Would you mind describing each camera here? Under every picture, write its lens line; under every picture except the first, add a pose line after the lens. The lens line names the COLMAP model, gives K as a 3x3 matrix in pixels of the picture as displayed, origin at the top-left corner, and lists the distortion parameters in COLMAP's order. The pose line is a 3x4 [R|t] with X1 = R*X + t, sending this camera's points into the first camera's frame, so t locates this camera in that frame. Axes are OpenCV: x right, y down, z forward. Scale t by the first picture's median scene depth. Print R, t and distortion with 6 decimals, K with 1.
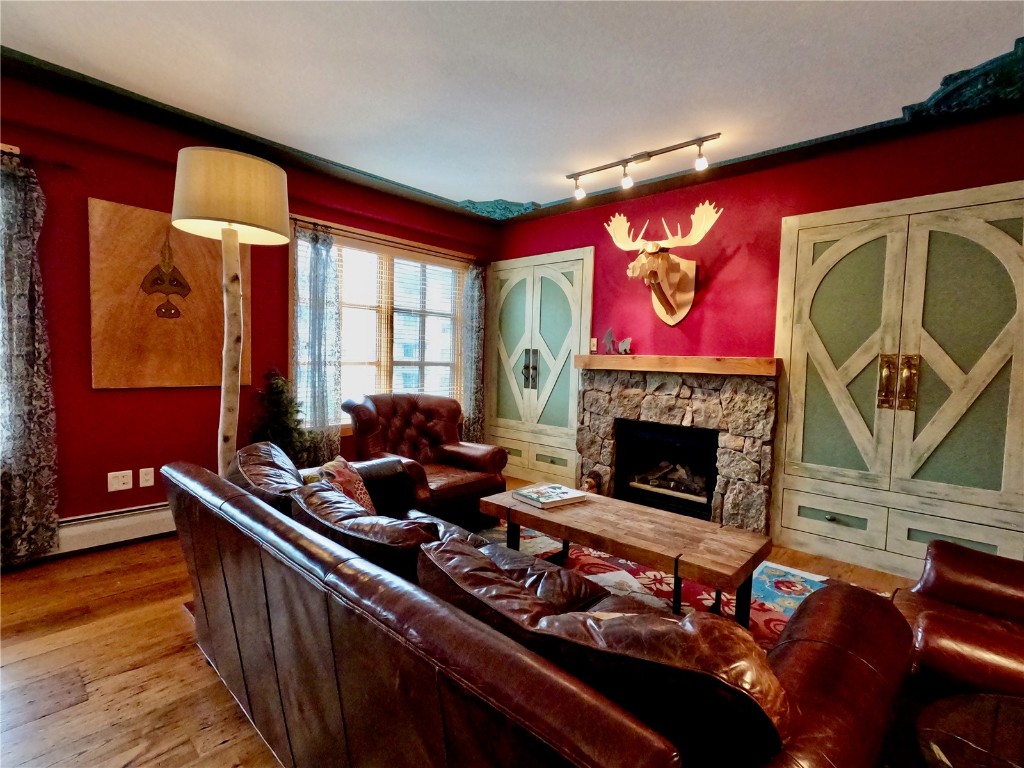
lens RADIAL K [[491.0, 0, 513.3], [0, 491.0, 379.6], [0, 0, 1]] dist [0.011801, -0.002054]
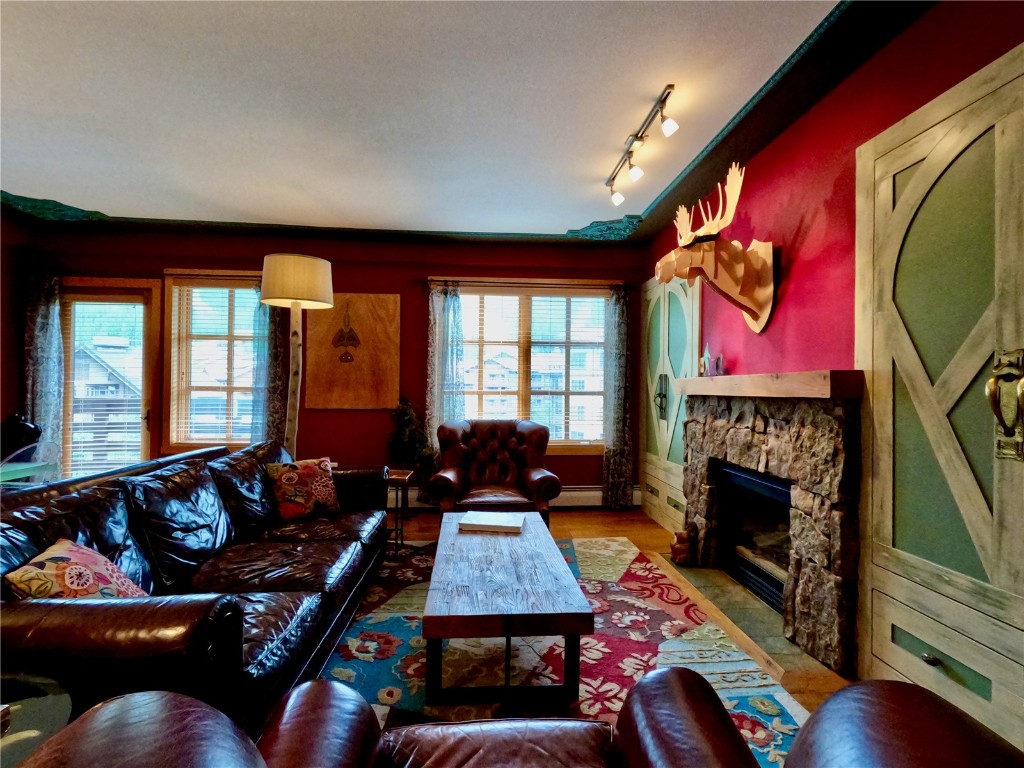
lens RADIAL K [[491.0, 0, 508.9], [0, 491.0, 382.3], [0, 0, 1]] dist [0.011801, -0.002054]
pose [[0.726092, -0.029399, -0.686968, 0.589864], [-0.019957, 0.997764, -0.063793, 0.018301], [0.687307, 0.060030, 0.723882, 0.229714]]
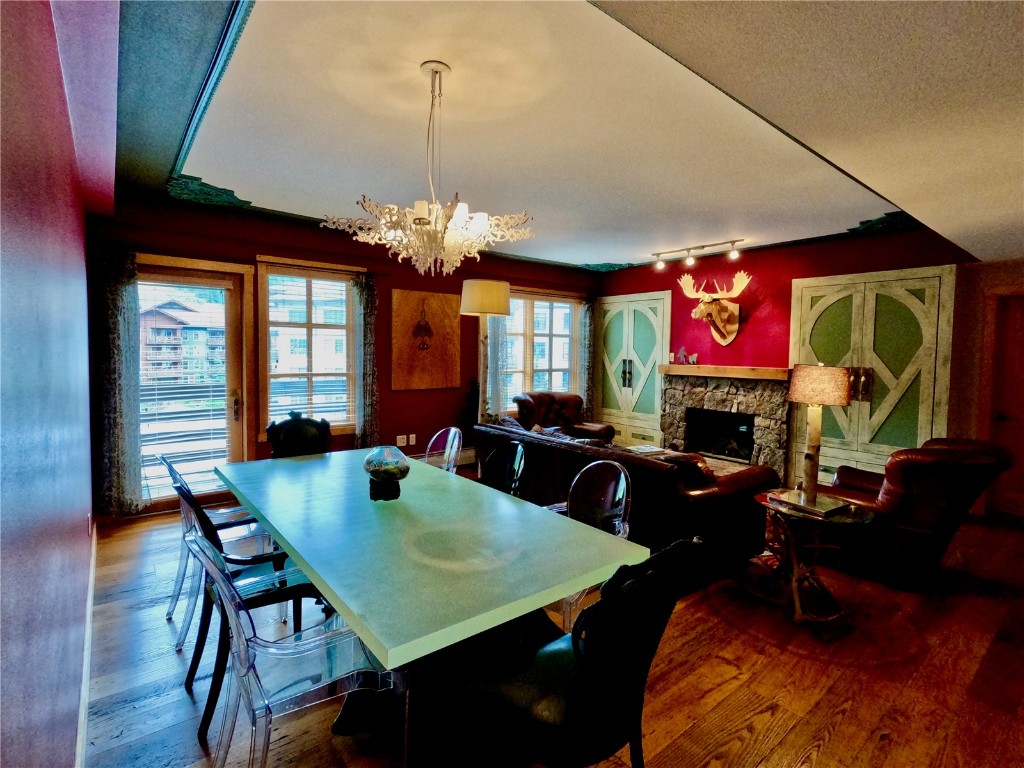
lens RADIAL K [[491.0, 0, 529.7], [0, 491.0, 370.5], [0, 0, 1]] dist [0.011801, -0.002054]
pose [[0.990468, -0.009612, -0.137411, -0.065927], [0.008574, 0.999930, -0.008149, -0.028928], [0.137479, 0.006894, 0.990481, -0.611142]]
